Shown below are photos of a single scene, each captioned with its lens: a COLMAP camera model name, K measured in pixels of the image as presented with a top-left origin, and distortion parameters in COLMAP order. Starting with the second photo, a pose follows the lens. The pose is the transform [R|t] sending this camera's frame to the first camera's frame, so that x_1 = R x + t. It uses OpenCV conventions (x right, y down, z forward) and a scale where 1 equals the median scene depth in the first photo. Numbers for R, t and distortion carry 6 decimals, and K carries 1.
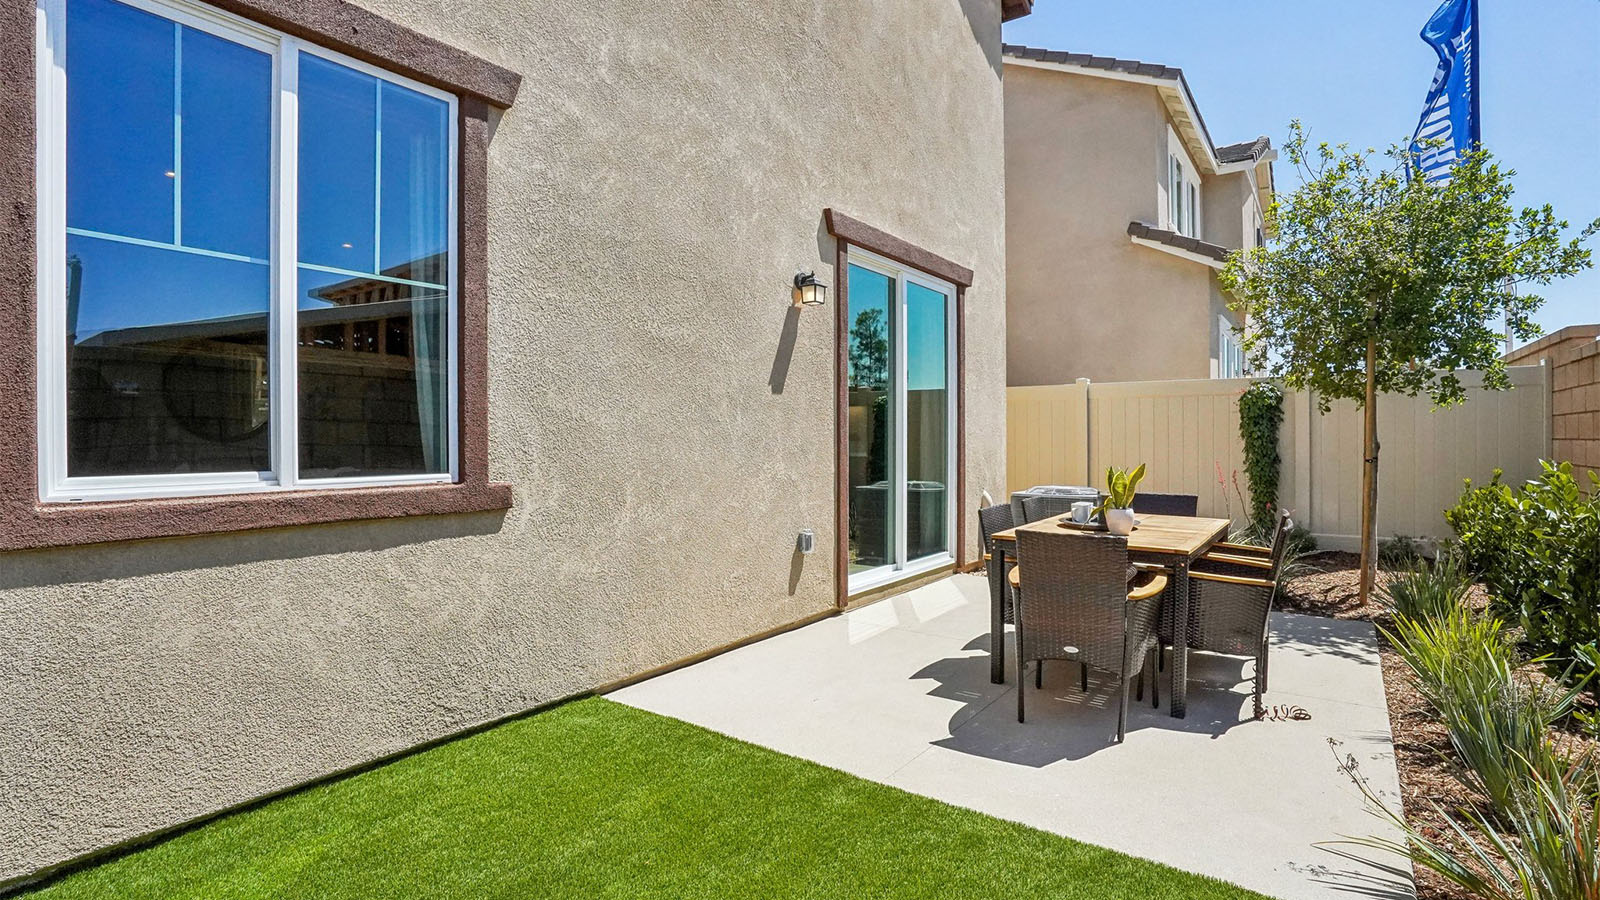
lens RADIAL K [[794.7, 0, 799.3], [0, 794.7, 446.4], [0, 0, 1]] dist [-0.006349, 0.001244]
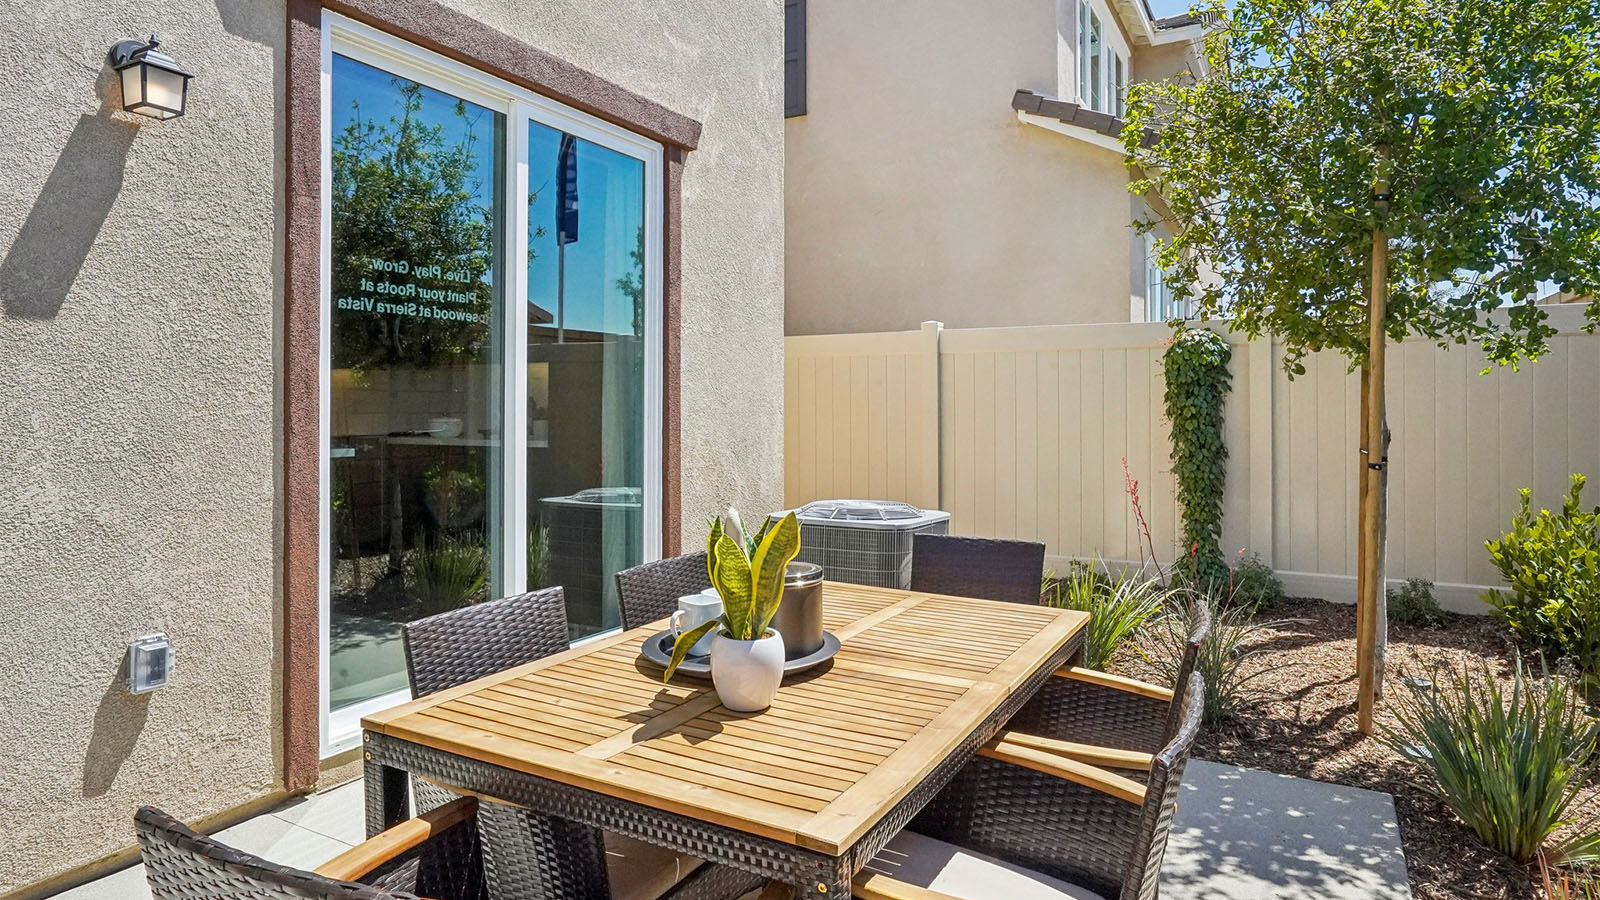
lens RADIAL K [[918.2, 0, 784.2], [0, 918.2, 407.2], [0, 0, 1]] dist [0.005124, -0.000345]
pose [[0.997097, 0.003971, 0.076039, 0.252030], [-0.003303, 0.999955, -0.008908, -0.013438], [-0.076071, 0.008631, 0.997065, 0.377334]]
